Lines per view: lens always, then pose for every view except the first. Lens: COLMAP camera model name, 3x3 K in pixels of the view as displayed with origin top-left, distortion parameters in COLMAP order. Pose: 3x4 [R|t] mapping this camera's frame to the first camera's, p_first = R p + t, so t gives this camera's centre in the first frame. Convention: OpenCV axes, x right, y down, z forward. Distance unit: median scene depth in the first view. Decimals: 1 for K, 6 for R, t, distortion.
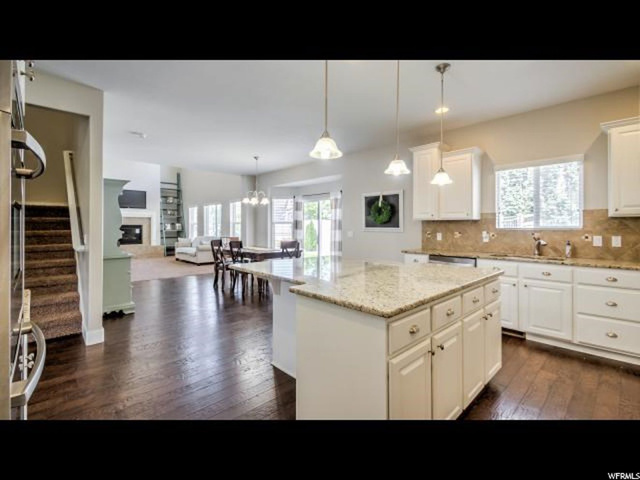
lens RADIAL K [[288.4, 0, 322.5], [0, 288.4, 226.0], [0, 0, 1]] dist [0.001222, -0.000169]
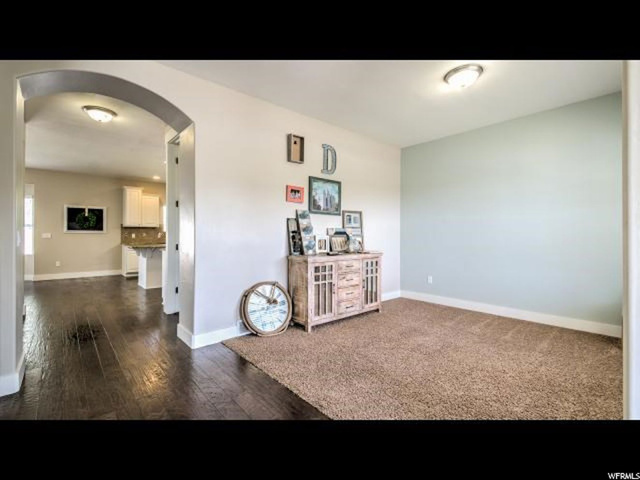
lens RADIAL K [[297.8, 0, 319.5], [0, 297.8, 231.7], [0, 0, 1]] dist [0.018044, 0.000084]
pose [[0.046752, 0.007565, 0.998878, -1.694324], [-0.004198, 0.999964, -0.007377, 0.023408], [-0.998898, -0.003848, 0.046782, -0.327111]]
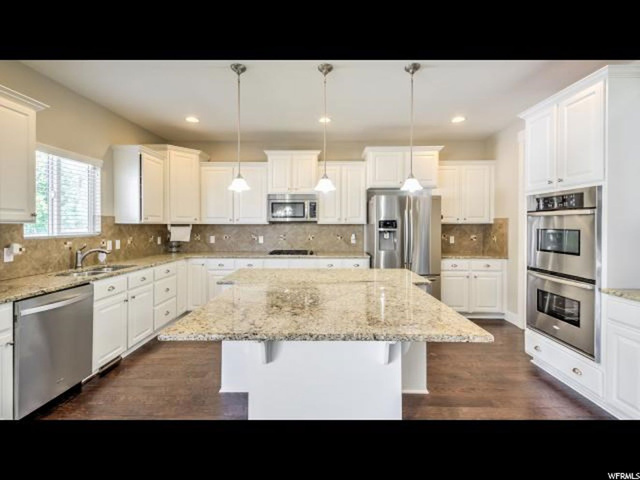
lens RADIAL K [[288.4, 0, 322.5], [0, 288.4, 226.0], [0, 0, 1]] dist [0.001222, -0.000169]
pose [[-0.719184, -0.006090, 0.694793, -0.304041], [-0.004393, 0.999981, 0.004218, -0.023445], [-0.694806, -0.000019, -0.719197, 1.016799]]
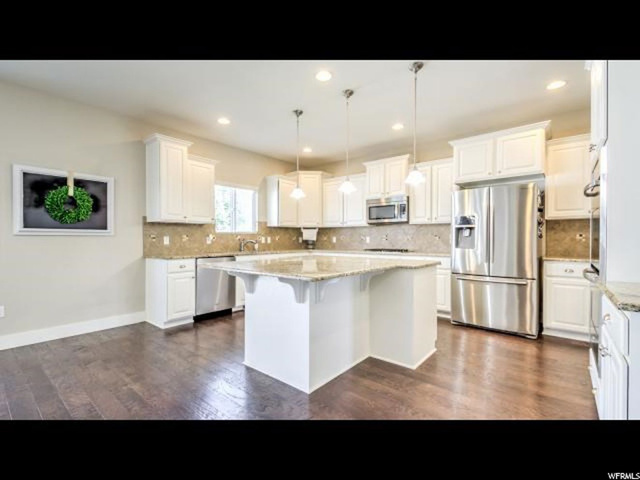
lens RADIAL K [[289.9, 0, 320.0], [0, 289.9, 240.0], [0, 0, 1]] dist [-0.000159, -0.000097]
pose [[-0.112110, -0.007793, 0.993665, -0.658814], [-0.002596, 0.999968, 0.007550, 0.031675], [-0.993692, -0.001733, -0.112127, 0.714776]]
